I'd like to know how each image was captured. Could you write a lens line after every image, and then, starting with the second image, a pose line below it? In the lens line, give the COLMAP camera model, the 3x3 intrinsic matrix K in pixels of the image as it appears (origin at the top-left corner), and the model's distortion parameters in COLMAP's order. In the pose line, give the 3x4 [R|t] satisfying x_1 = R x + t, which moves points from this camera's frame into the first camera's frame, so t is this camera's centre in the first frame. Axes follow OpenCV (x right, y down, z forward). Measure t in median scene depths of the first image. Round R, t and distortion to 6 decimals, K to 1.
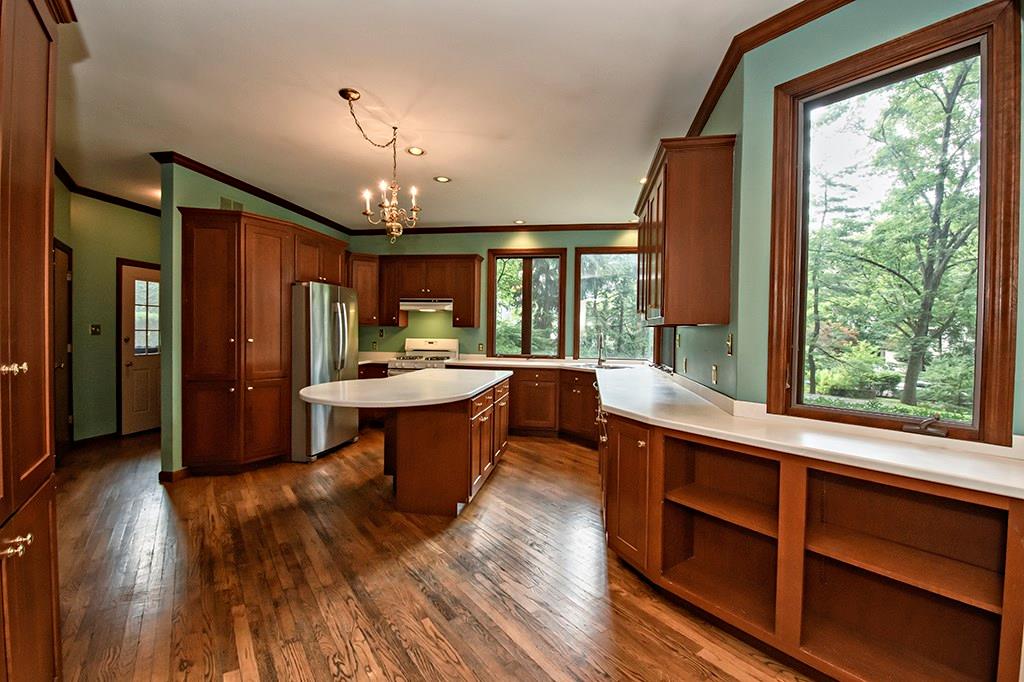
lens RADIAL K [[448.0, 0, 507.4], [0, 448.0, 339.7], [0, 0, 1]] dist [0.002228, -0.009558]
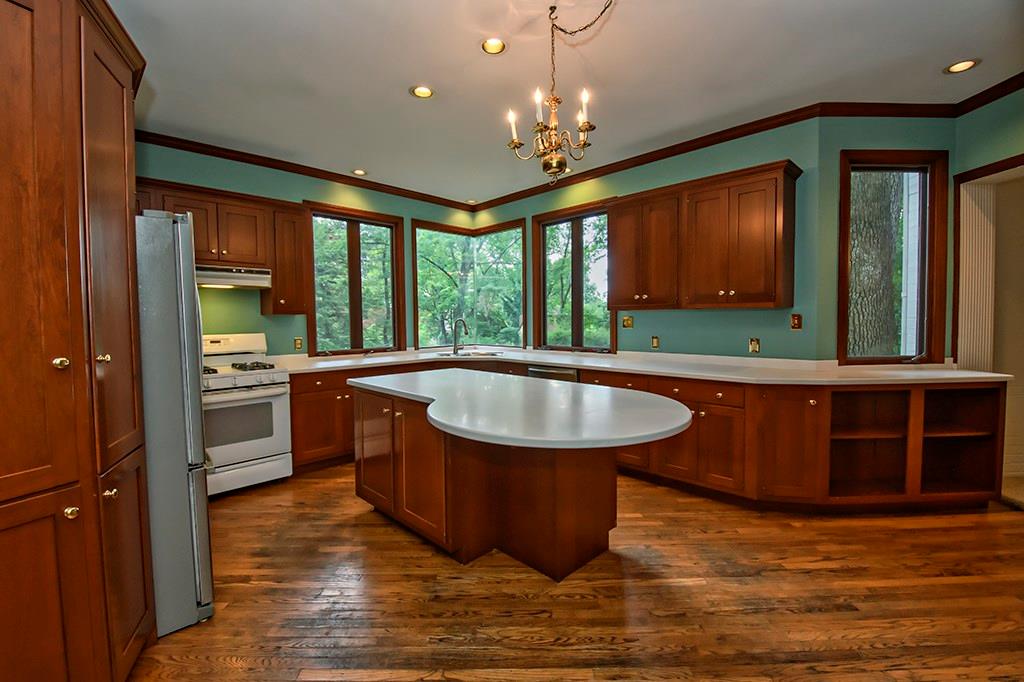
lens RADIAL K [[448.0, 0, 507.4], [0, 448.0, 339.7], [0, 0, 1]] dist [0.002228, -0.009558]
pose [[0.571929, -0.057644, 0.818275, -0.452046], [0.030940, 0.998334, 0.048704, -0.012444], [-0.819720, -0.002538, 0.572760, 0.365134]]
